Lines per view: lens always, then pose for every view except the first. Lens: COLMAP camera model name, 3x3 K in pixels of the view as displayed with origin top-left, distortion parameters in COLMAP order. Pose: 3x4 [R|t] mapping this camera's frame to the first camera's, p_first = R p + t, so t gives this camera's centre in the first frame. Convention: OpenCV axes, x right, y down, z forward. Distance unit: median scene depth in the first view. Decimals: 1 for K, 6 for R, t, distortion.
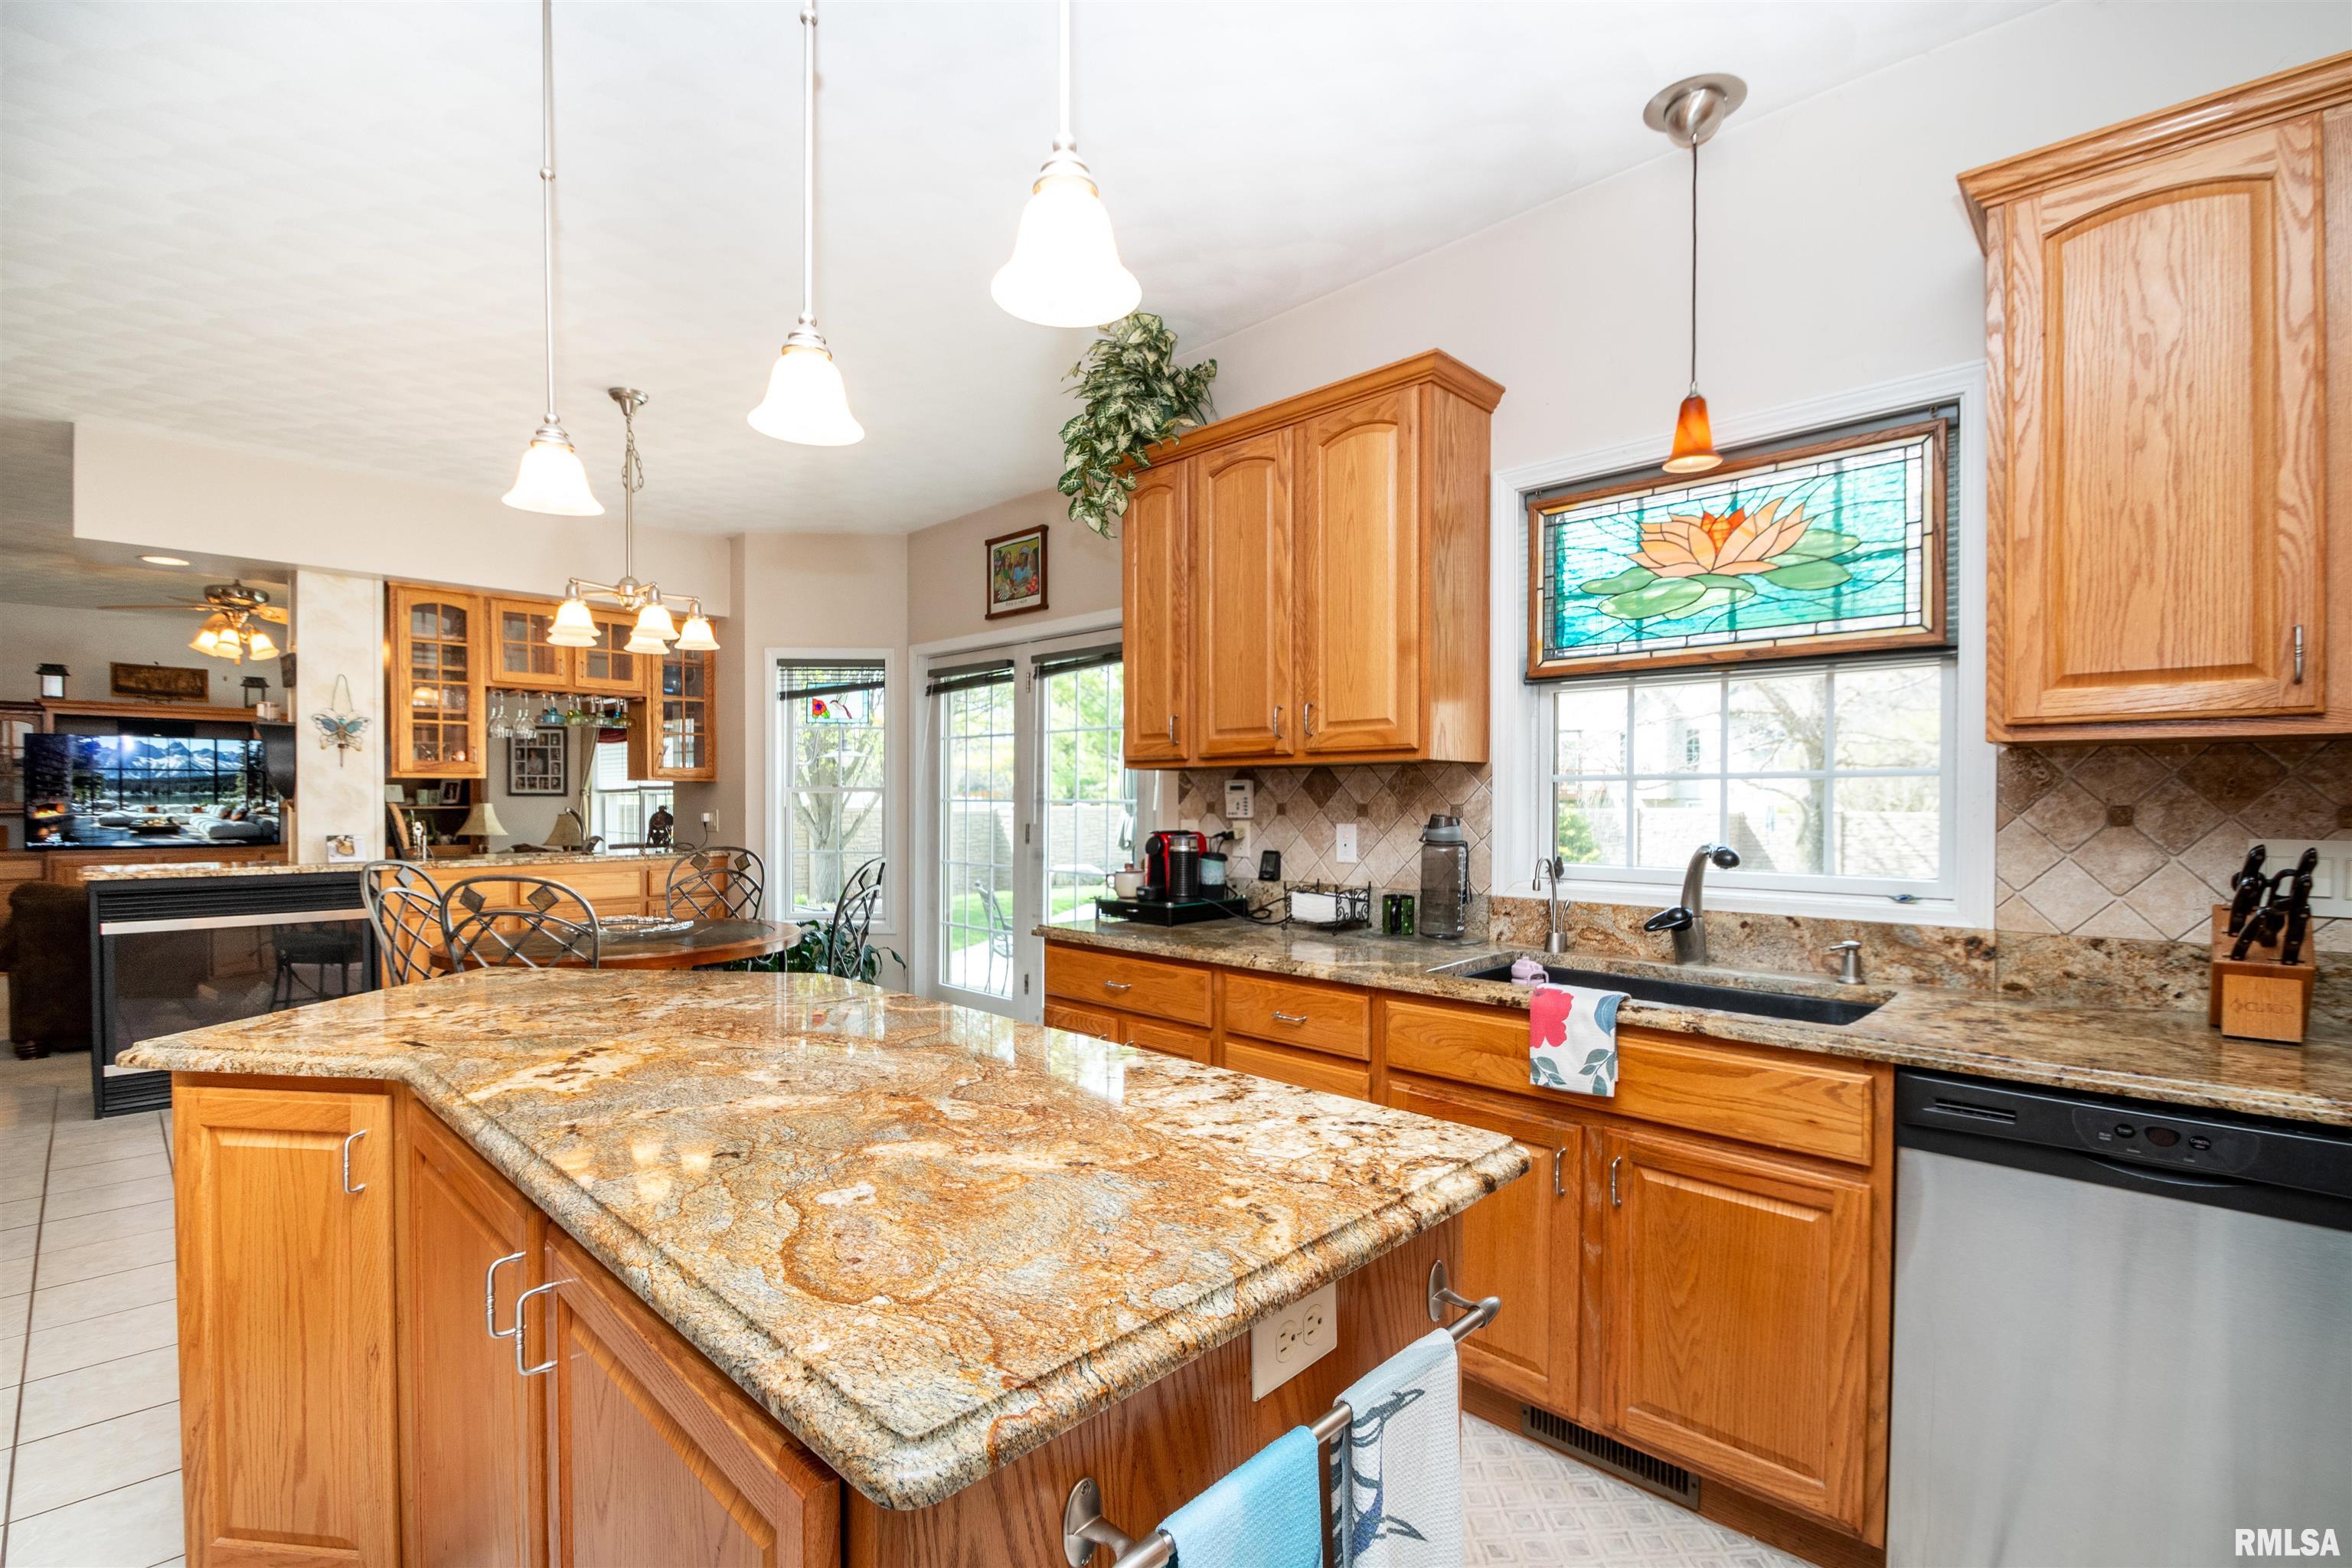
lens RADIAL K [[1055.5, 0, 1118.5], [0, 1055.5, 814.3], [0, 0, 1]] dist [-0.000540, -0.000127]
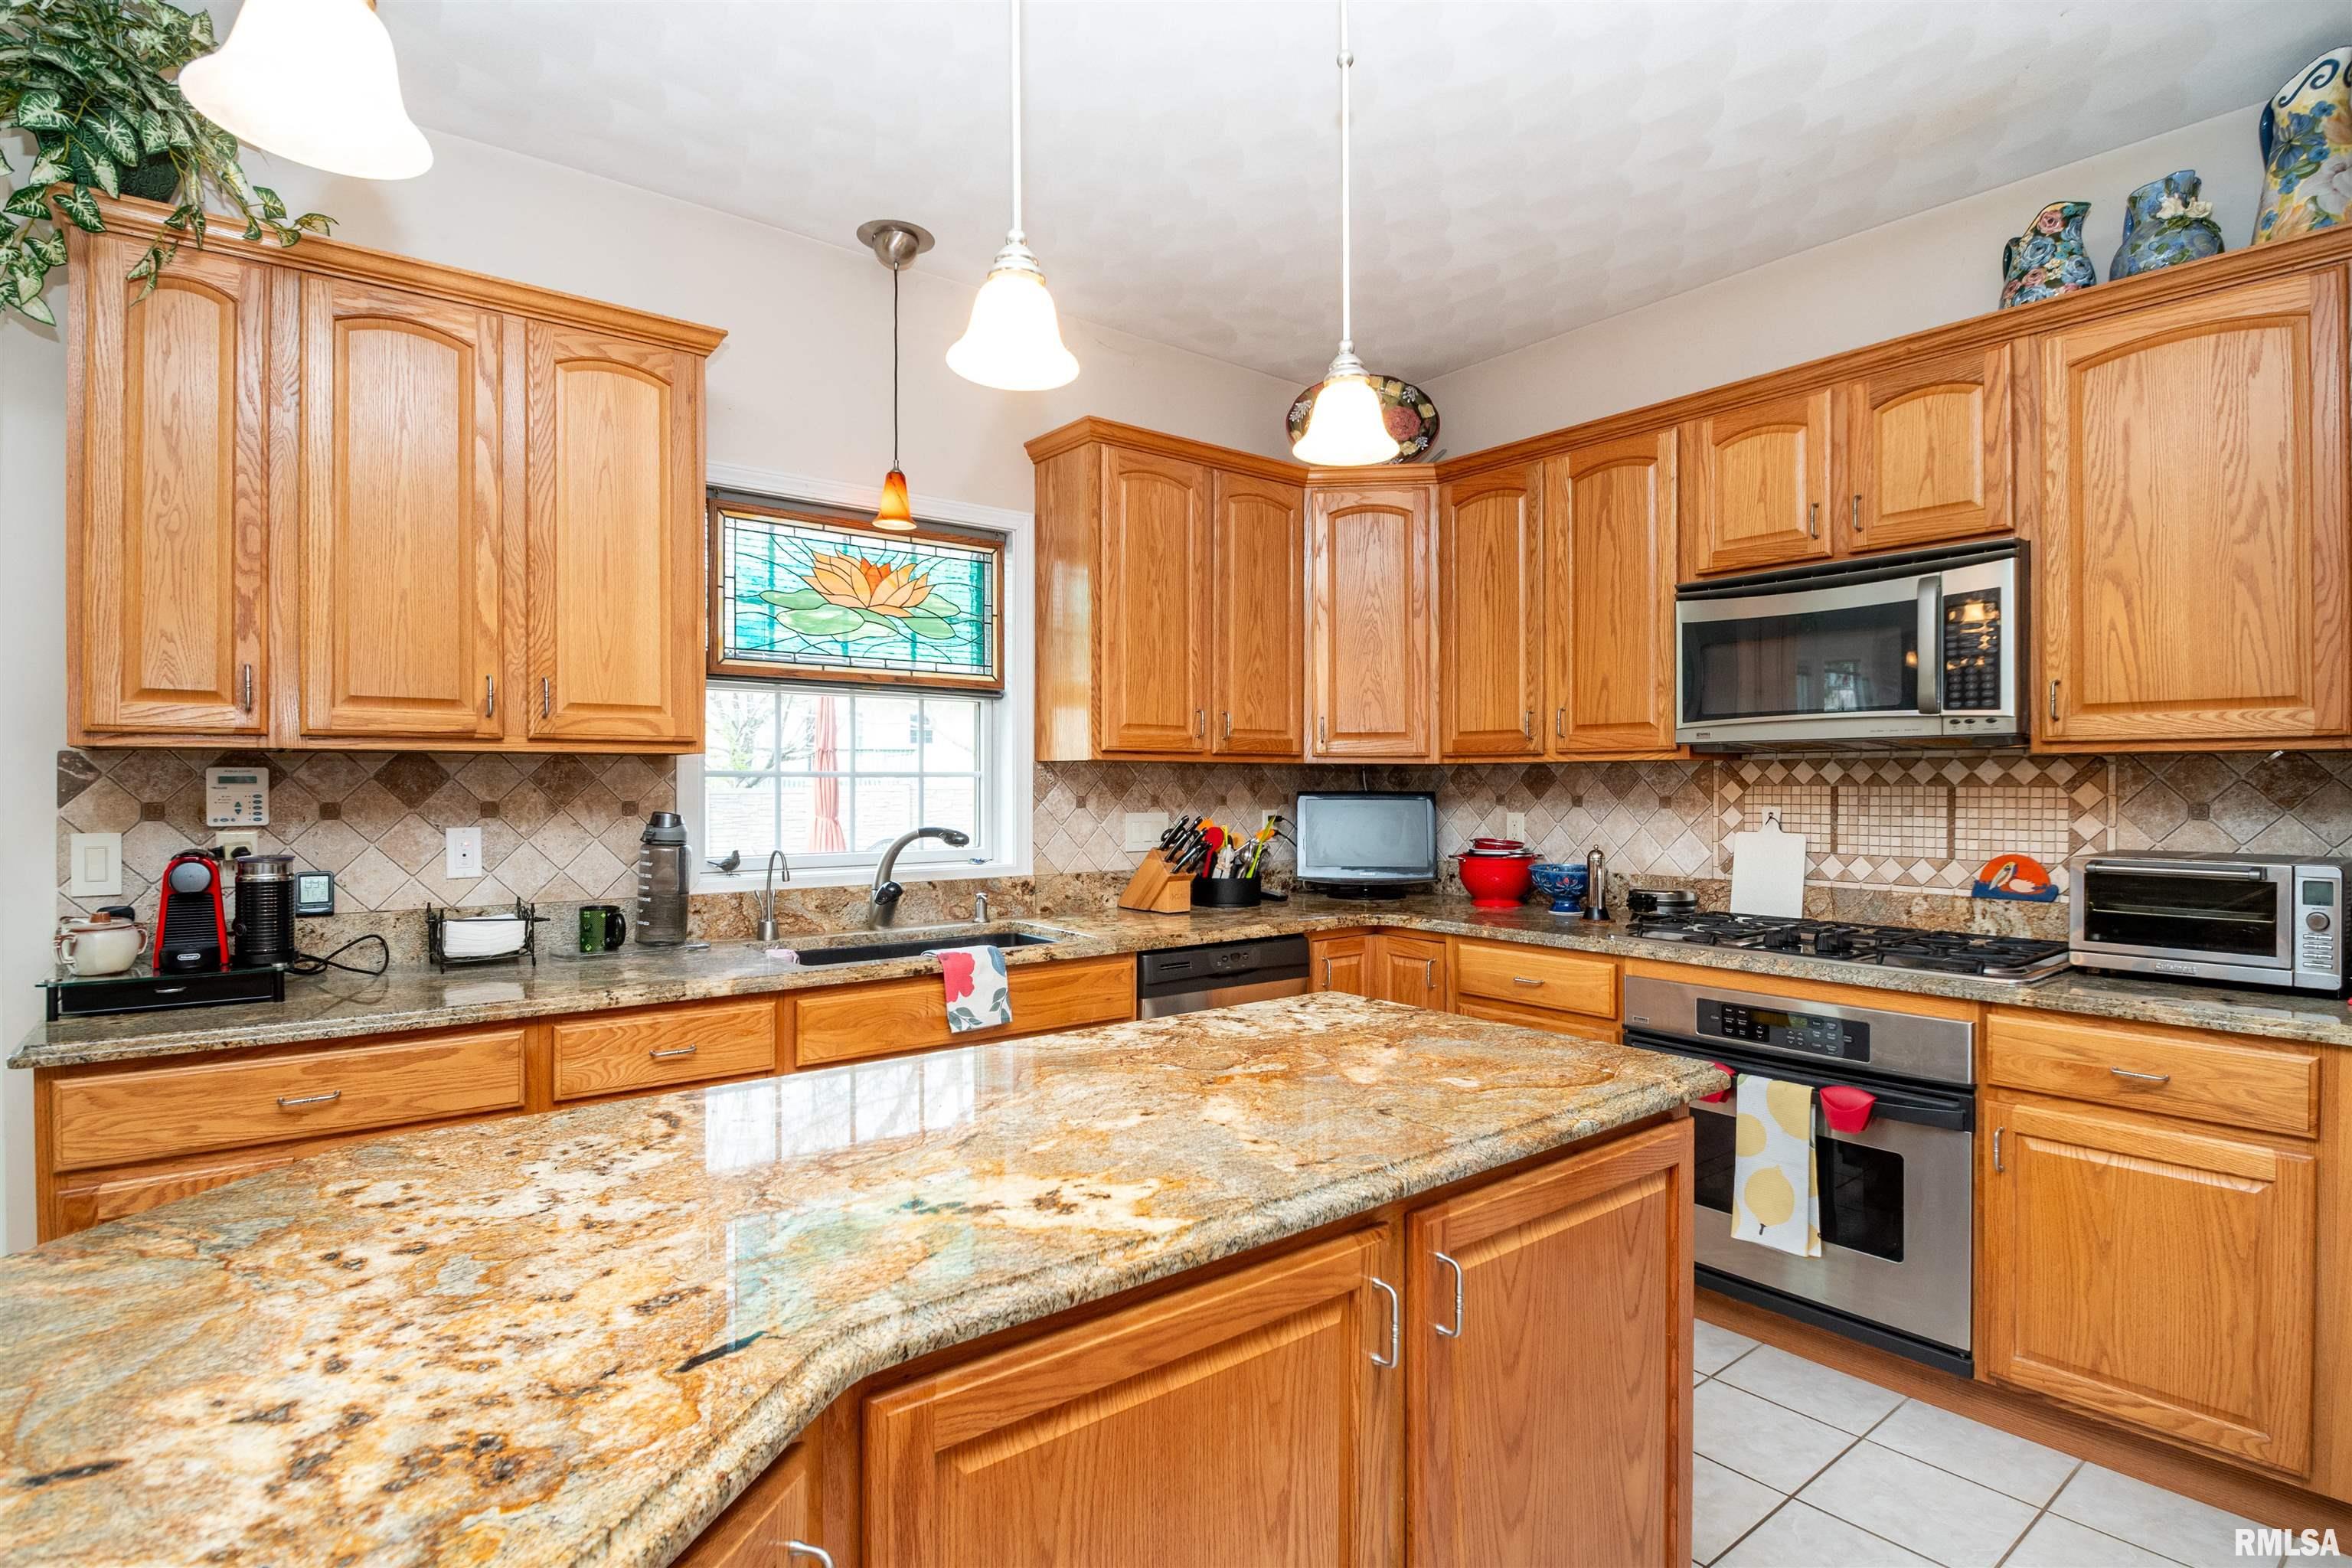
lens RADIAL K [[1143.9, 0, 1236.8], [0, 1143.9, 785.2], [0, 0, 1]] dist [0.000232, -0.012743]
pose [[0.092757, -0.001658, 0.995687, -1.277261], [0.013603, 0.999907, 0.000397, -0.033092], [-0.995596, 0.013508, 0.092771, 0.804675]]
